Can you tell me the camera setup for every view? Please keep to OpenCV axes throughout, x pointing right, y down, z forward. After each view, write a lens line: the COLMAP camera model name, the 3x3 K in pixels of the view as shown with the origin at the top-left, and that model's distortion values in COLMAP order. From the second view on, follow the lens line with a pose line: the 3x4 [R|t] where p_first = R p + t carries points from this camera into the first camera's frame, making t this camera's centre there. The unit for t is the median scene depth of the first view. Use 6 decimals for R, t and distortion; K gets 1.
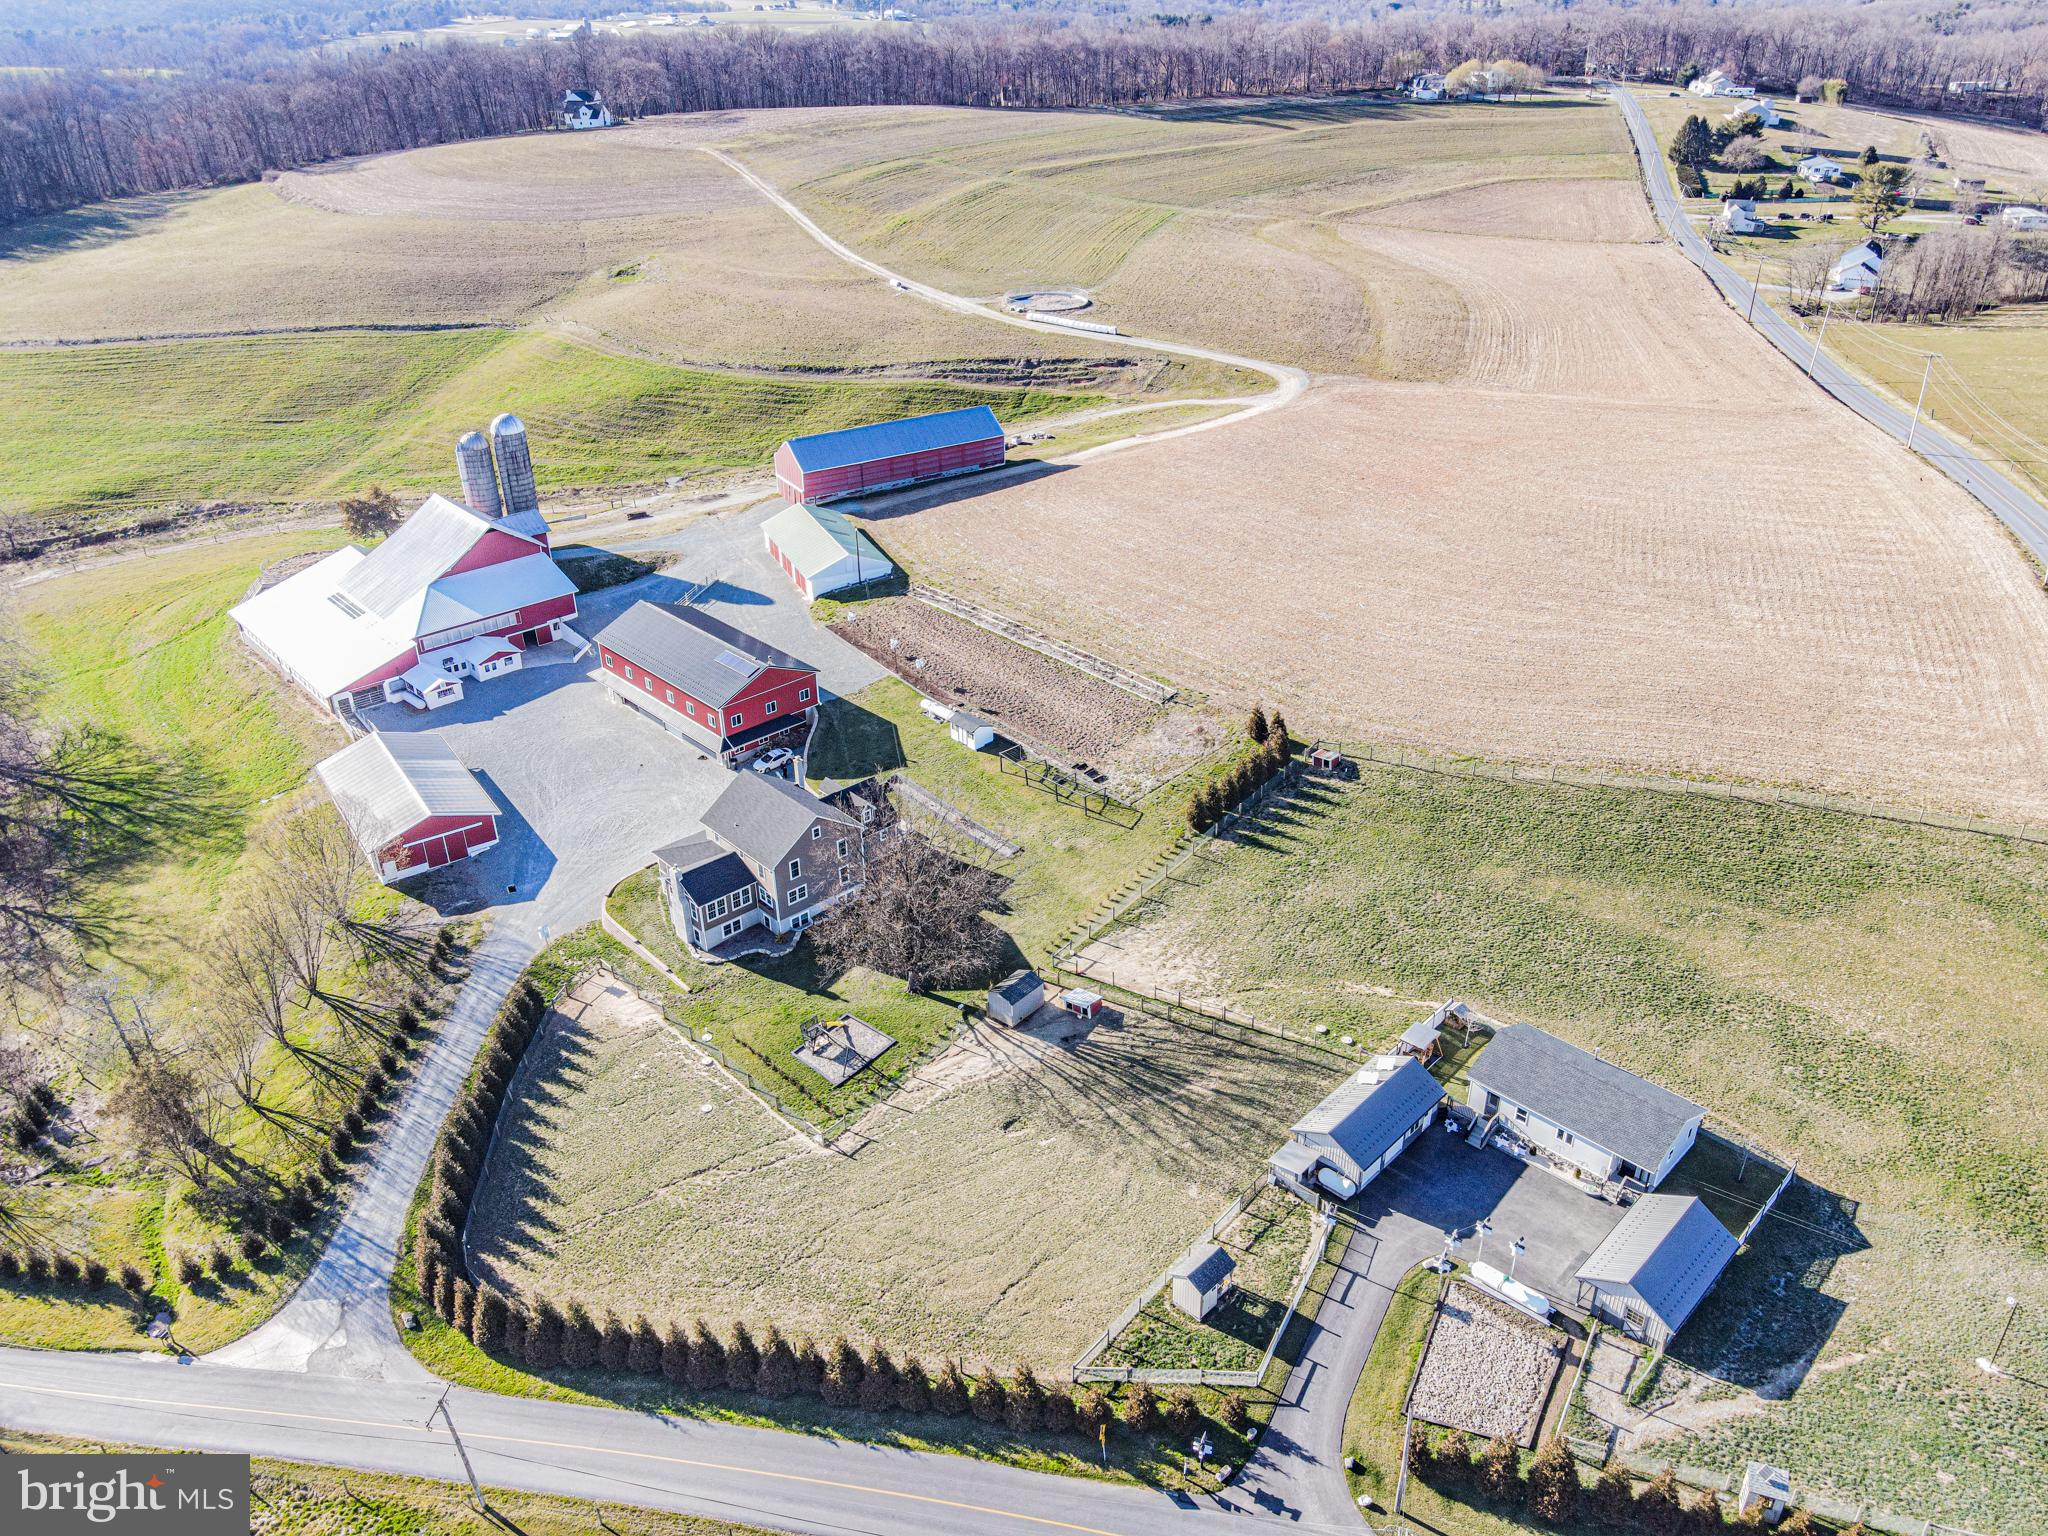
lens RADIAL K [[1488.9, 0, 1024.0], [0, 1488.9, 768.0], [0, 0, 1]] dist [0.006274, 0.000327]
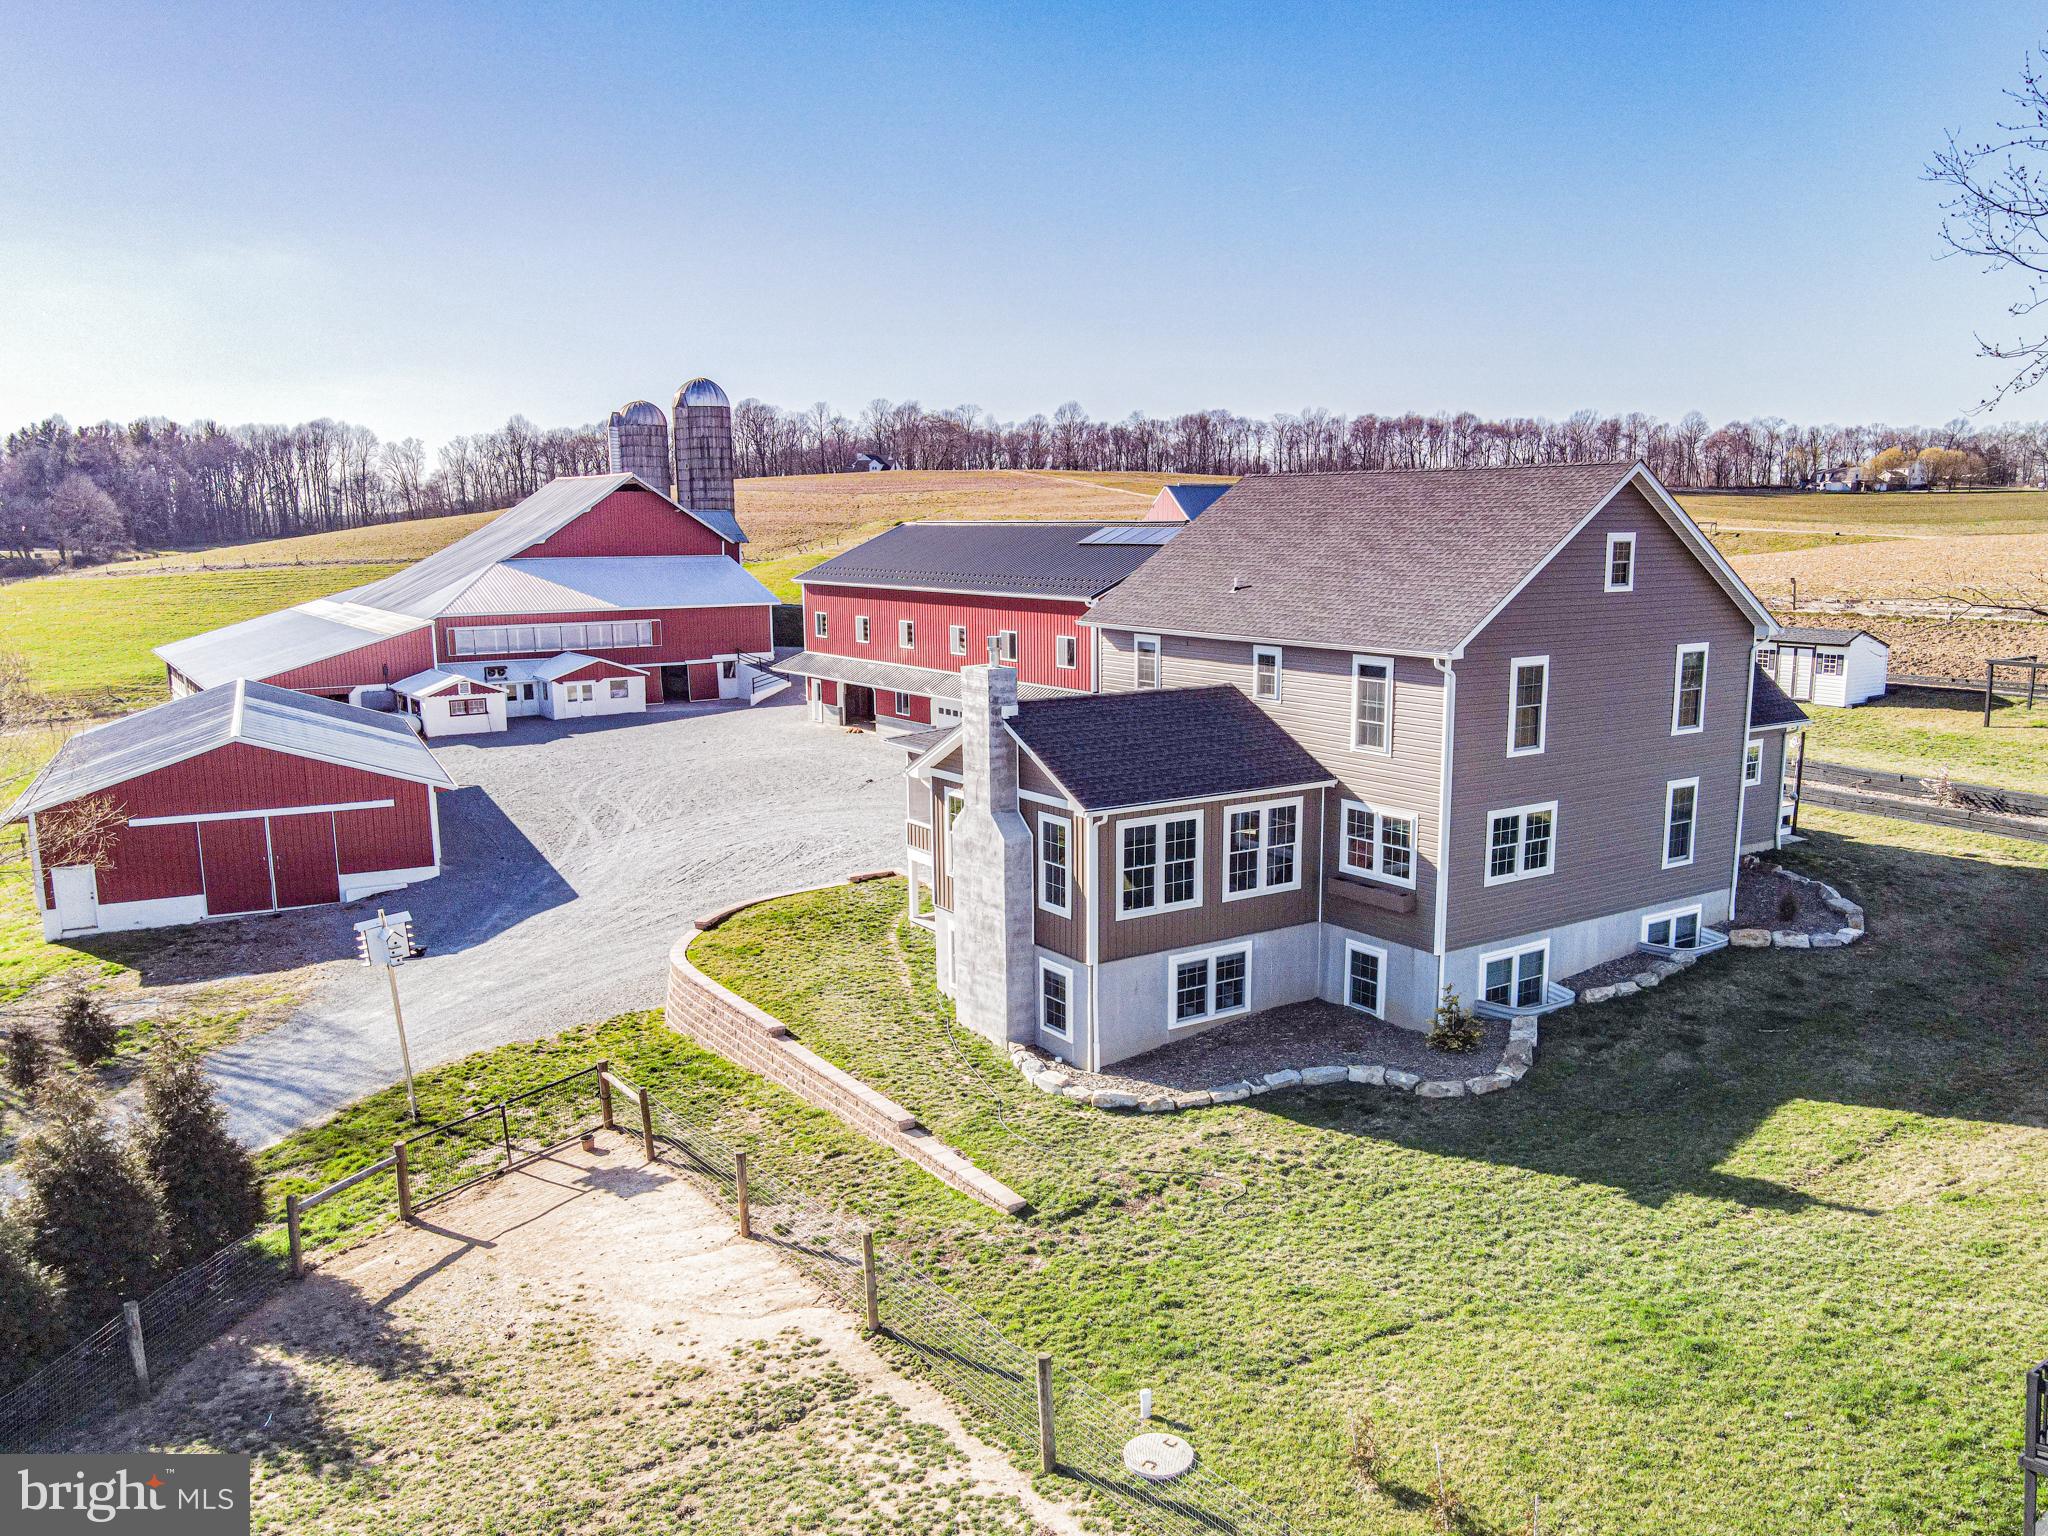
lens RADIAL K [[1576.7, 0, 1077.2], [0, 1576.7, 814.8], [0, 0, 1]] dist [0.007331, 0.004796]
pose [[0.991086, 0.031416, -0.129469, -0.125723], [-0.069691, 0.950488, -0.302847, 0.104647], [0.113544, 0.309170, 0.944204, 0.521025]]
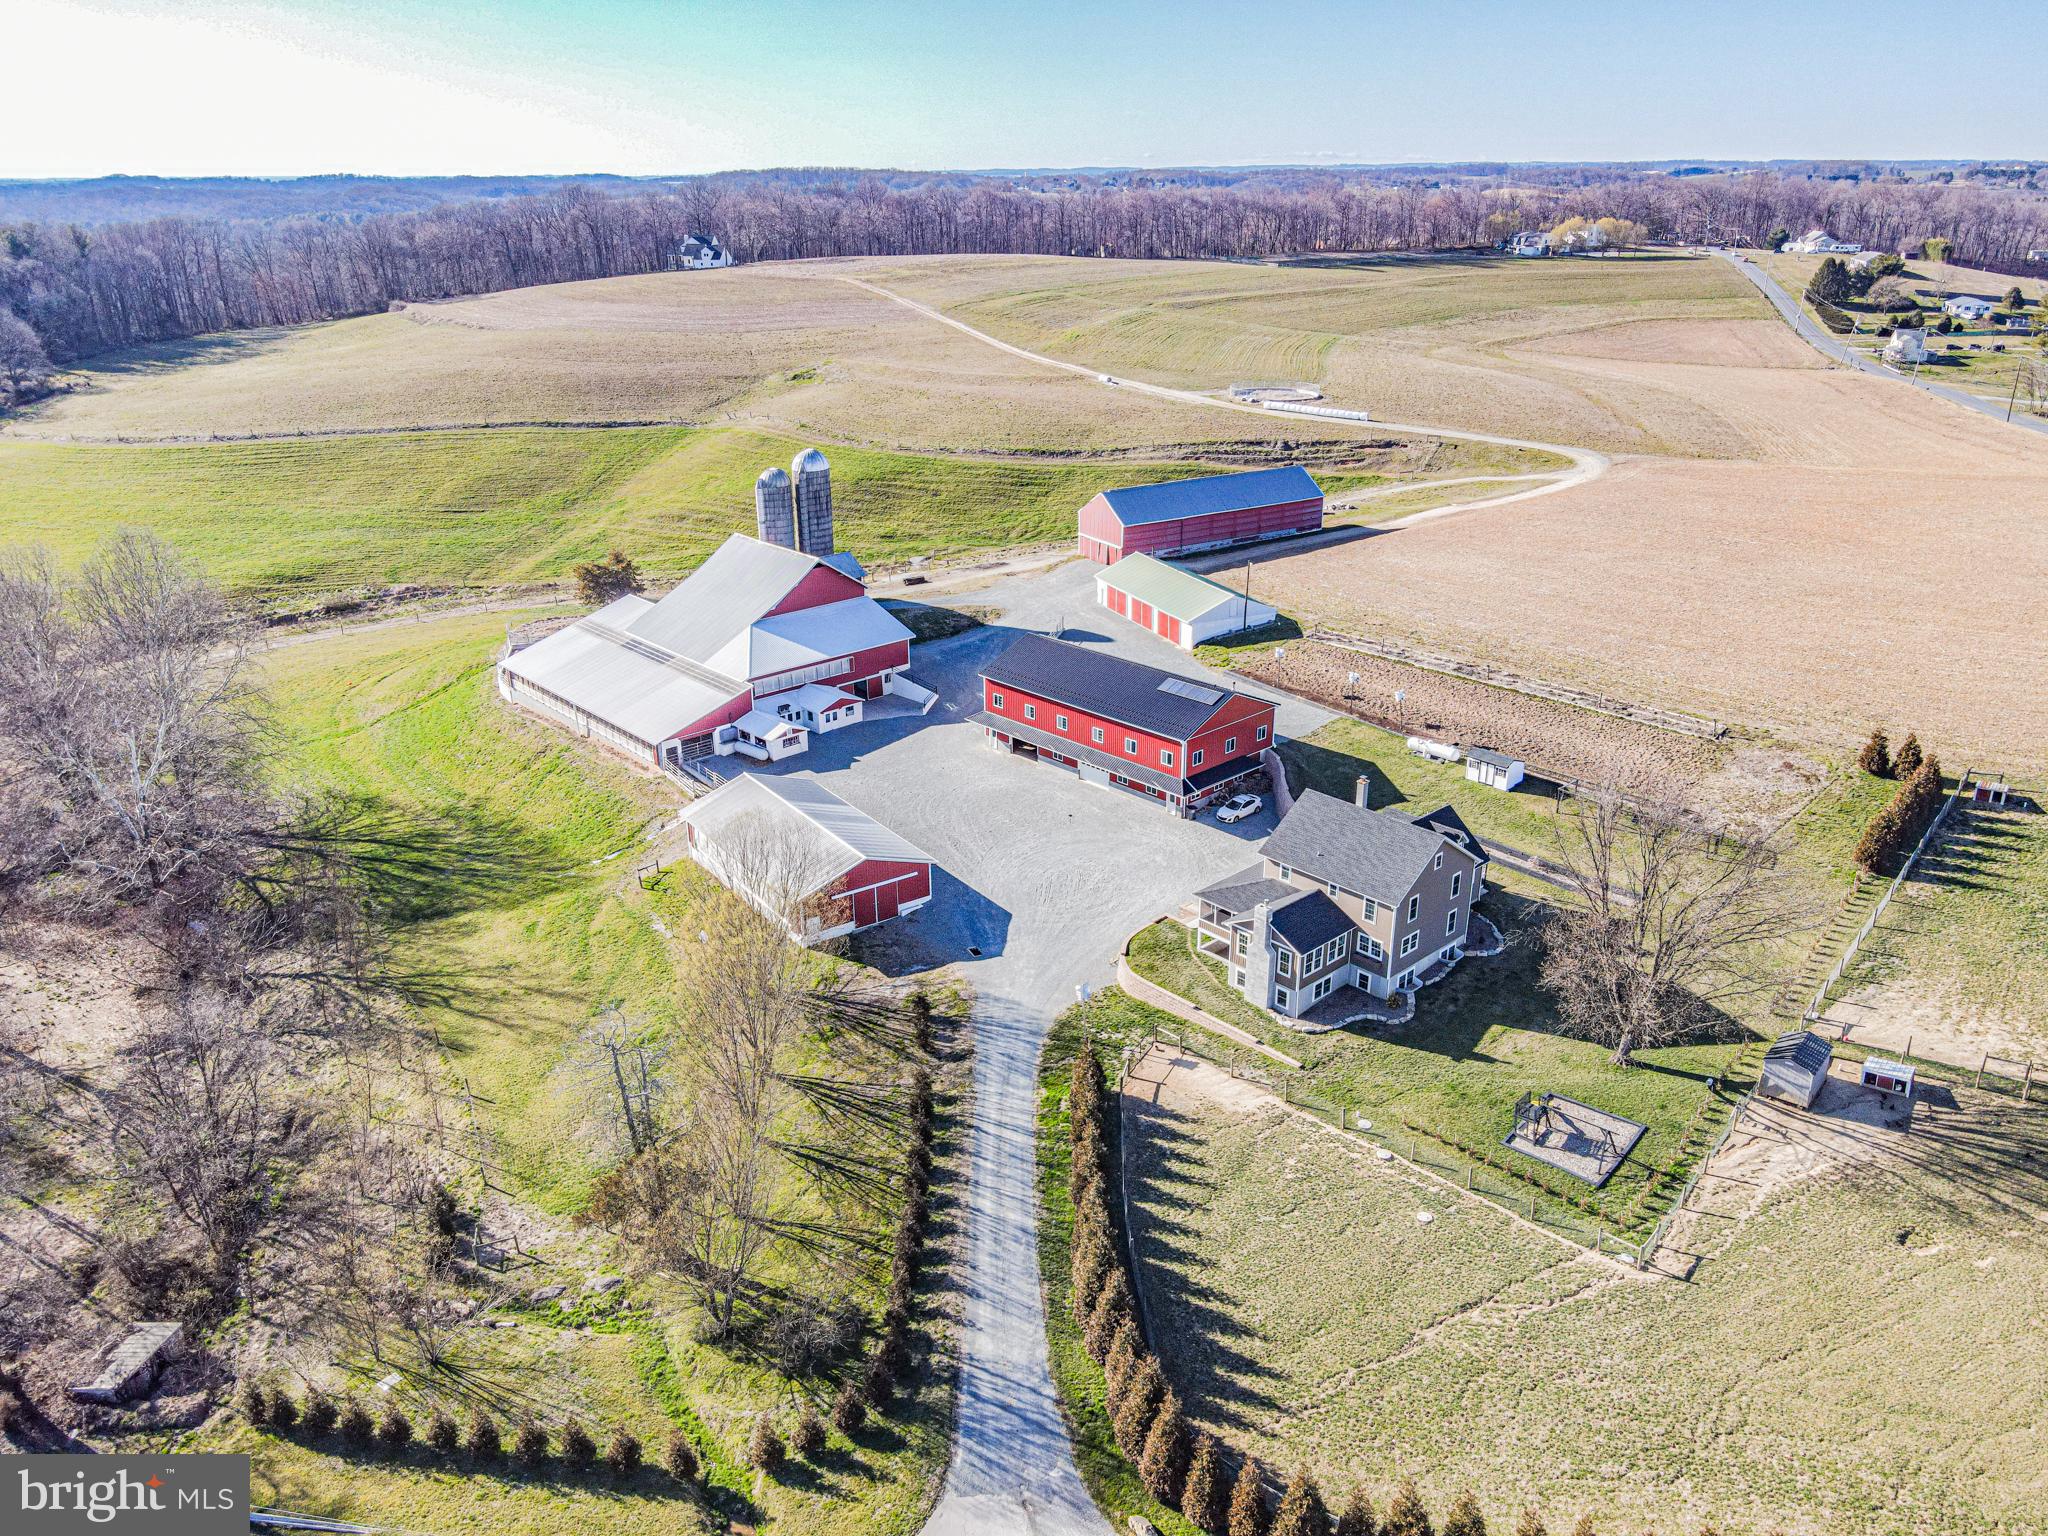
lens RADIAL K [[1498.1, 0, 1024.0], [0, 1498.1, 768.0], [0, 0, 1]] dist [-0.007186, 0.007830]
pose [[0.999993, 0.003181, 0.001823, -0.236175], [-0.002932, 0.992354, -0.123387, 0.061066], [-0.002202, 0.123381, 0.992357, 0.155526]]
